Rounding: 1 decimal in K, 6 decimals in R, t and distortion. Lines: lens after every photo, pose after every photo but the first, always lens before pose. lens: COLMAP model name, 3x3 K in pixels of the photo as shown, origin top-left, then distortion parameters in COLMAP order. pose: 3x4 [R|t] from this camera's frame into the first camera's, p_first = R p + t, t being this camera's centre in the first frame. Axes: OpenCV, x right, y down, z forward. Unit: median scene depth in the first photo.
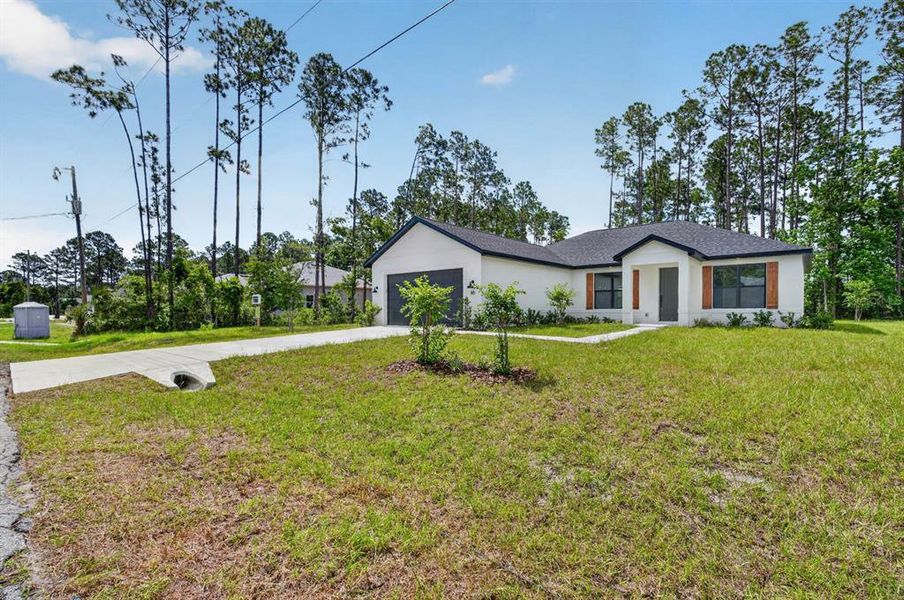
lens RADIAL K [[397.9, 0, 454.8], [0, 397.9, 310.0], [0, 0, 1]] dist [-0.012602, 0.008861]
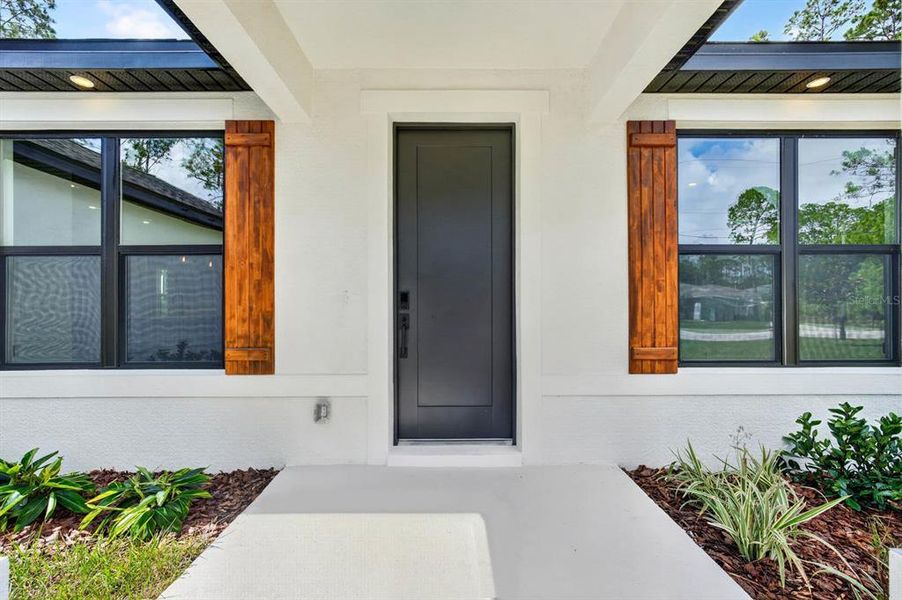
lens RADIAL K [[397.0, 0, 454.7], [0, 397.0, 303.5], [0, 0, 1]] dist [-0.012602, 0.008861]
pose [[0.746051, 0.006524, 0.665856, 0.231923], [0.000275, 0.999949, -0.010106, -0.015659], [-0.665888, 0.007722, 0.746011, 0.470424]]
